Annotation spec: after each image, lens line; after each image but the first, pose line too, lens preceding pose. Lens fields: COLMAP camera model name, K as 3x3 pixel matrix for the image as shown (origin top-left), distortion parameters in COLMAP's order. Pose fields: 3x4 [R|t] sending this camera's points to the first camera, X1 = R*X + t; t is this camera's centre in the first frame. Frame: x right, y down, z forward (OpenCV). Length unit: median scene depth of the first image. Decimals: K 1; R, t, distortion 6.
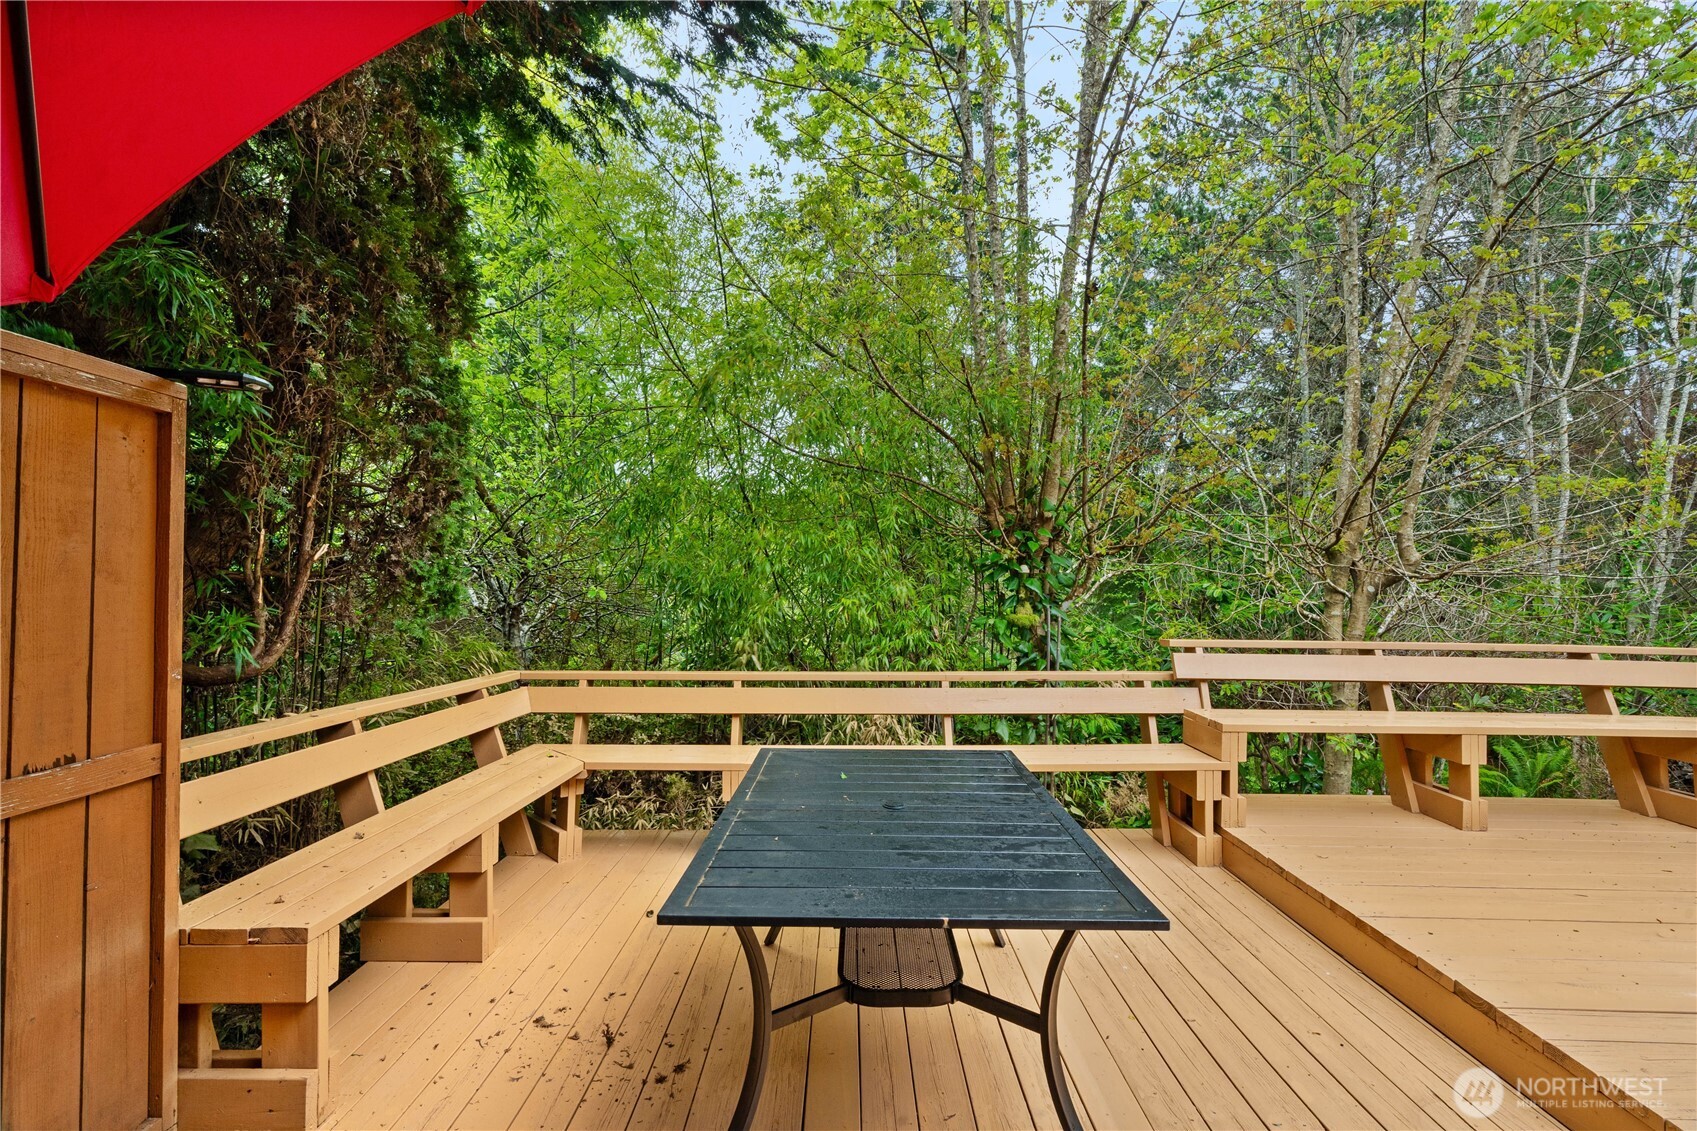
lens RADIAL K [[760.7, 0, 848.5], [0, 760.7, 565.5], [0, 0, 1]] dist [0.002126, 0.000371]
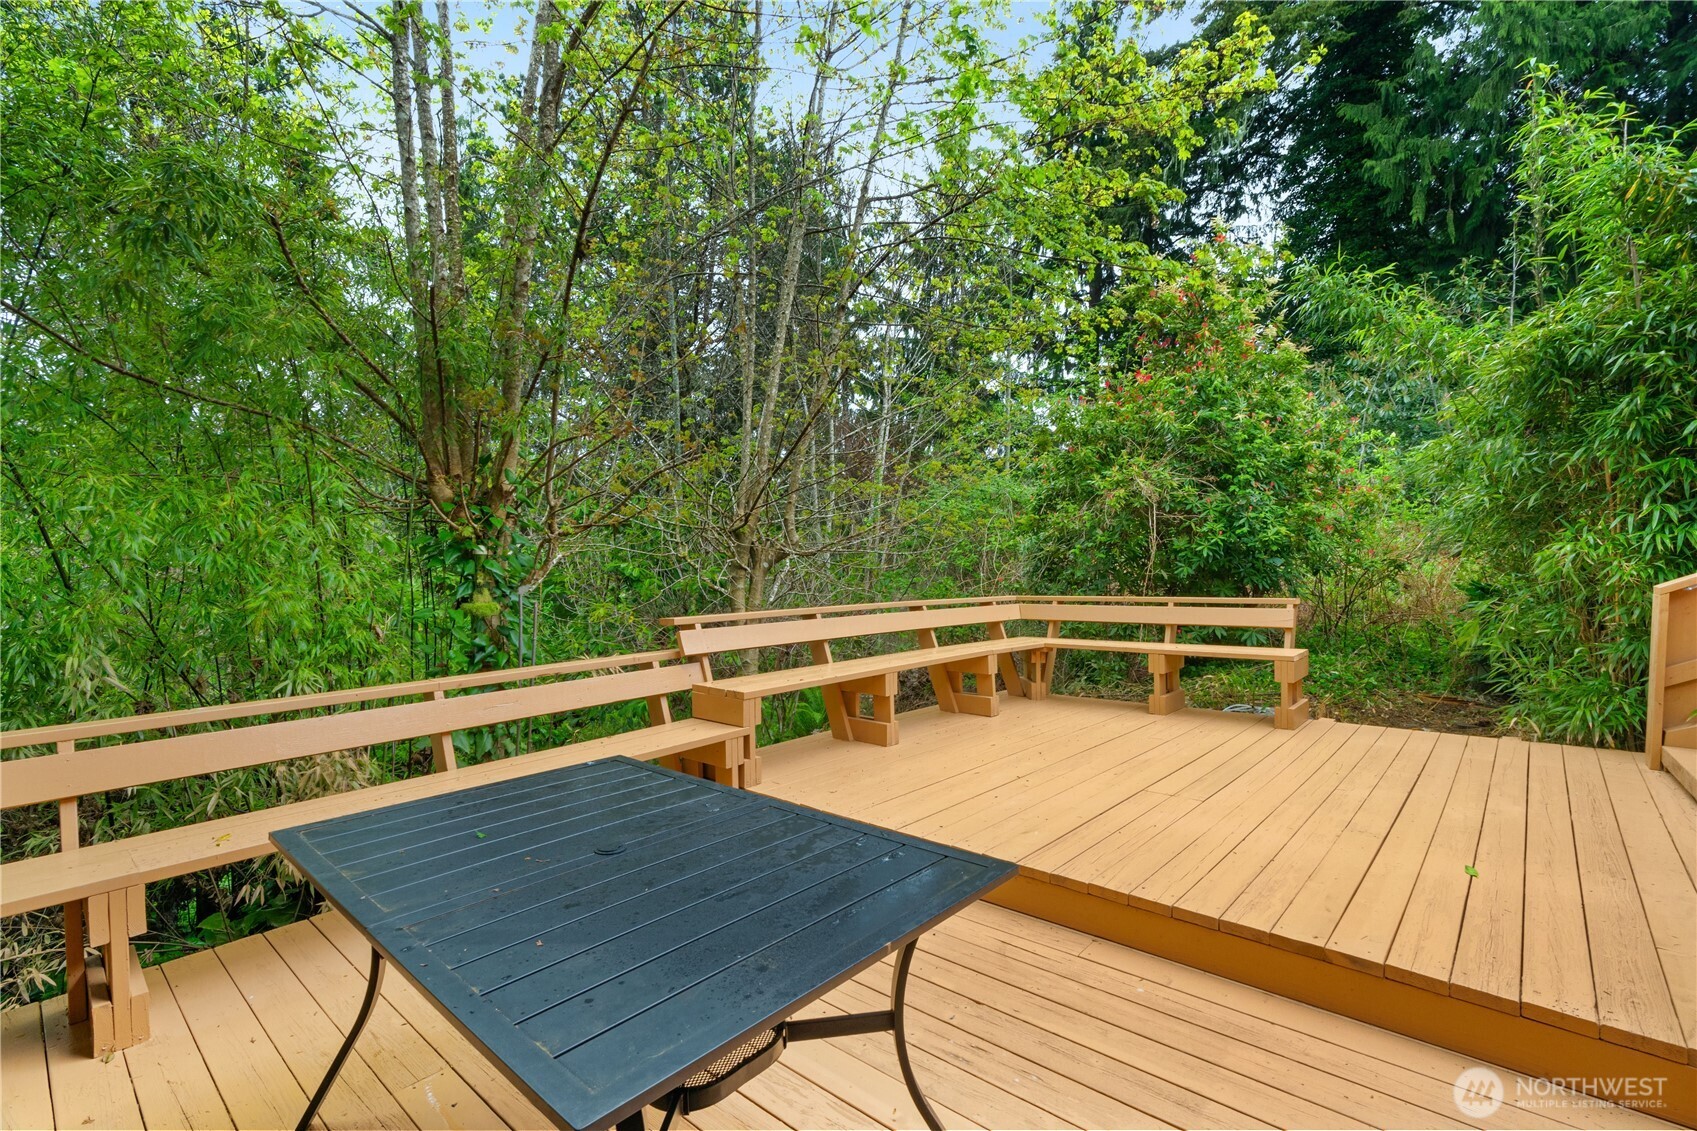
lens RADIAL K [[767.8, 0, 848.5], [0, 767.8, 565.5], [0, 0, 1]] dist [-0.001402, -0.000257]
pose [[0.664595, -0.022237, 0.746873, -0.187822], [0.005931, 0.999683, 0.024486, 0.004726], [-0.747181, -0.011844, 0.664516, 0.159473]]
